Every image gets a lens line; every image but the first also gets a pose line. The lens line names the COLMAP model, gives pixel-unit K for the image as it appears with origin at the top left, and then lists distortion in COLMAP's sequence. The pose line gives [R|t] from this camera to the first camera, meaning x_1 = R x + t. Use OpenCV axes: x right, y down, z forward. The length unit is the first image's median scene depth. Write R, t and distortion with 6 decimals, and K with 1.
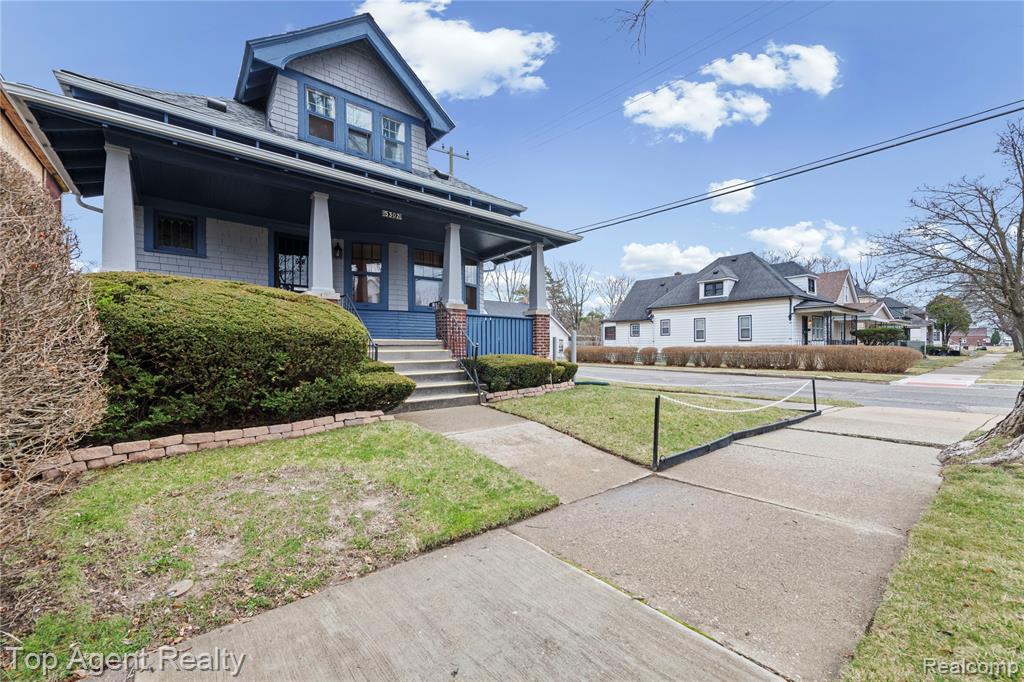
lens RADIAL K [[409.2, 0, 511.1], [0, 409.2, 348.6], [0, 0, 1]] dist [0.015287, -0.000338]
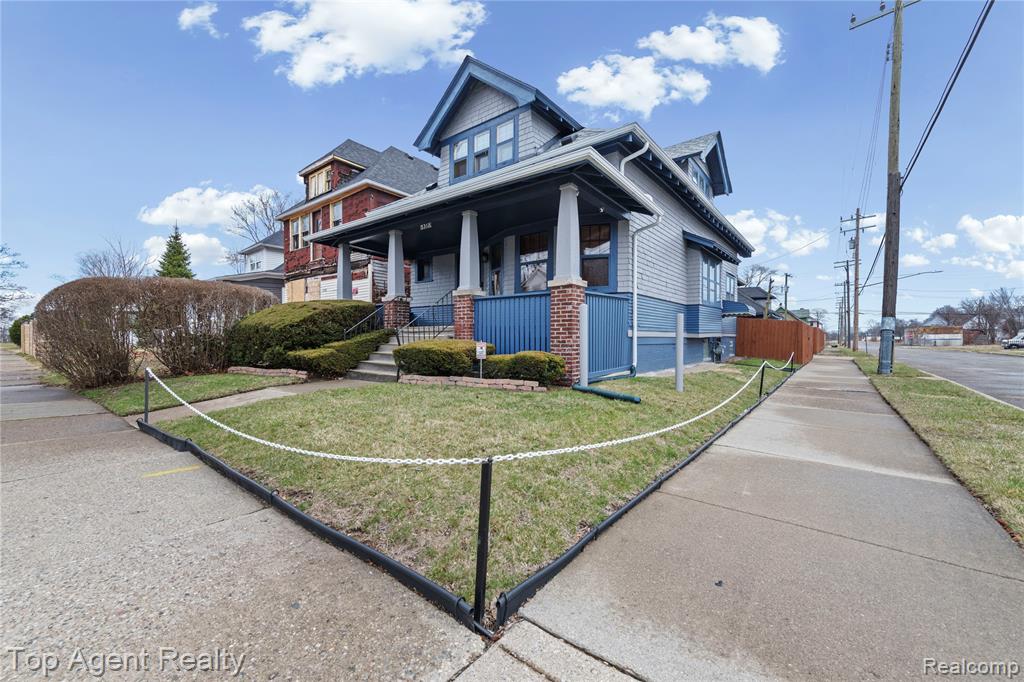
lens RADIAL K [[405.6, 0, 507.9], [0, 405.6, 343.7], [0, 0, 1]] dist [0.012339, -0.000347]
pose [[0.212816, 0.011930, -0.977019, 1.047629], [-0.005972, 0.999923, 0.010909, 0.015097], [0.977074, 0.003514, 0.212871, 1.070301]]
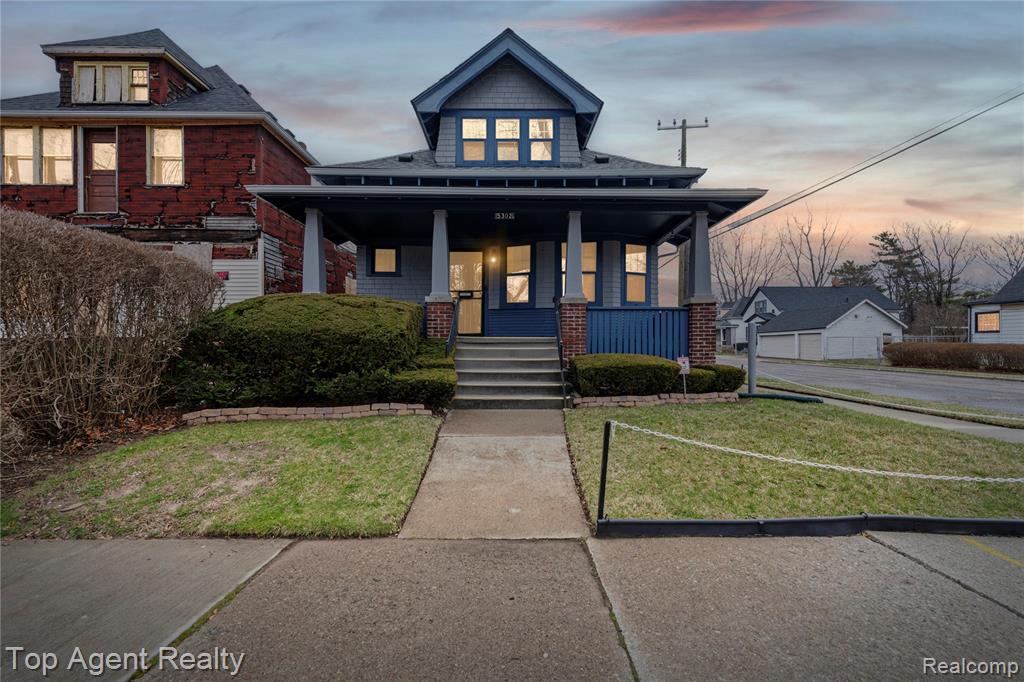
lens RADIAL K [[405.6, 0, 507.9], [0, 405.6, 343.7], [0, 0, 1]] dist [0.012339, -0.000347]
pose [[0.775771, 0.002079, -0.631011, 0.388566], [-0.003937, 0.999991, -0.001546, -0.004808], [0.631003, 0.003684, 0.775772, 0.239315]]
